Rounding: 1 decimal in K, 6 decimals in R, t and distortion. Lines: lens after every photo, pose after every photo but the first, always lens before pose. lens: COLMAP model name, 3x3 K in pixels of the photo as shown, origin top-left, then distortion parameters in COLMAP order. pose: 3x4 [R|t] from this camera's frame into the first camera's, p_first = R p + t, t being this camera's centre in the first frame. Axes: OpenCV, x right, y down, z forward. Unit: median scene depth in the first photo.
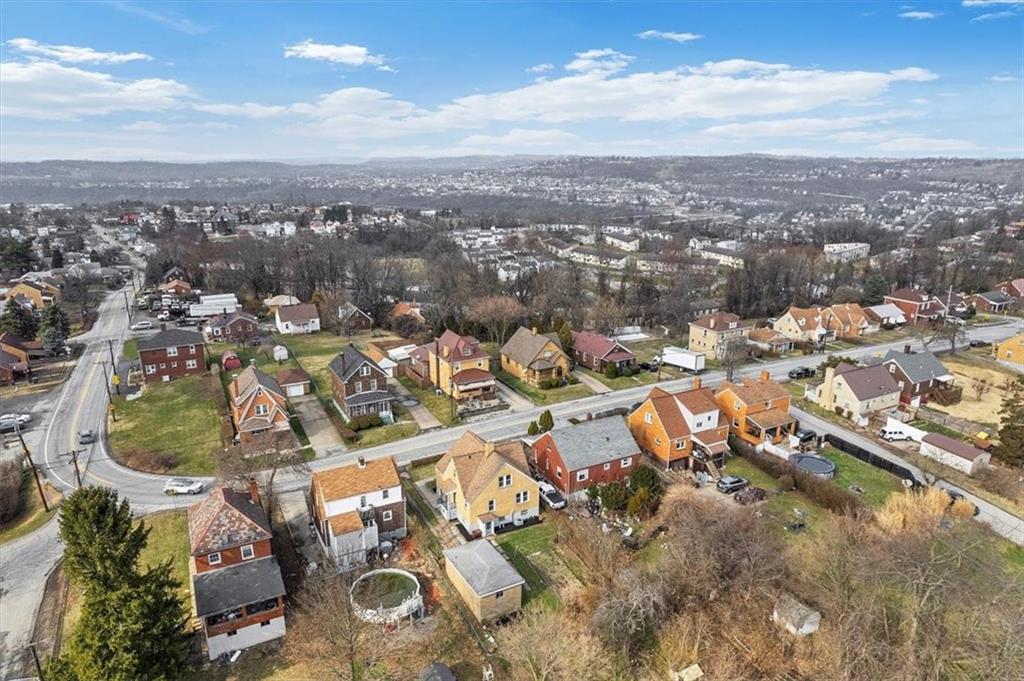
lens RADIAL K [[652.2, 0, 512.0], [0, 652.2, 340.5], [0, 0, 1]] dist [-0.076597, 0.065407]
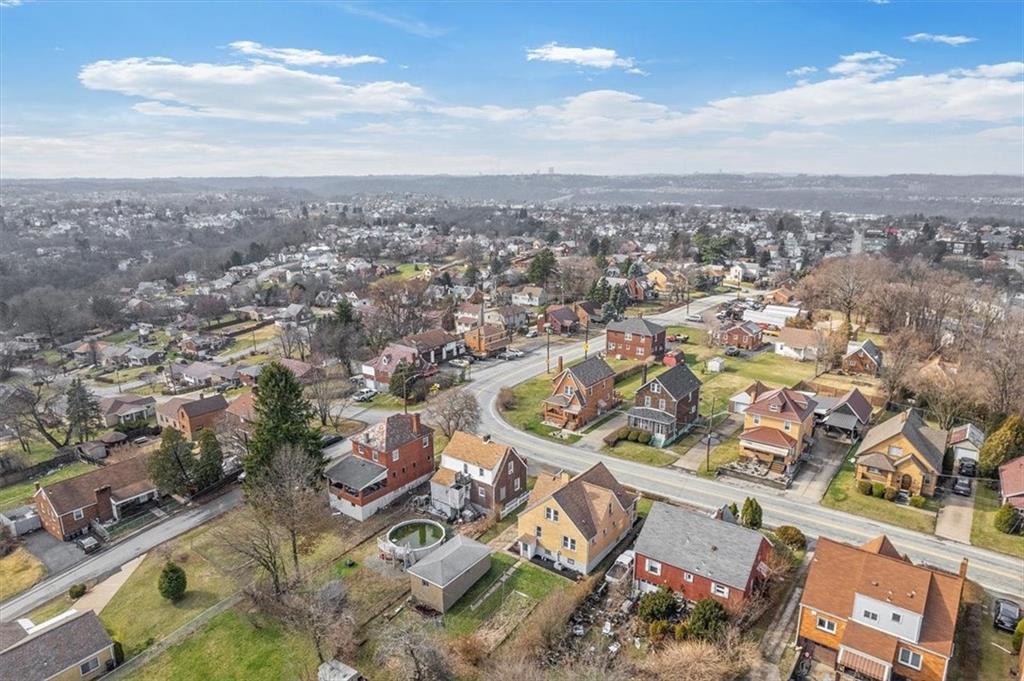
lens RADIAL K [[652.2, 0, 512.0], [0, 652.2, 340.5], [0, 0, 1]] dist [-0.076597, 0.065407]
pose [[0.424775, 0.224495, -0.877022, 0.614909], [-0.242066, 0.961657, 0.128917, -0.112000], [0.872336, 0.157537, 0.462831, 0.399336]]
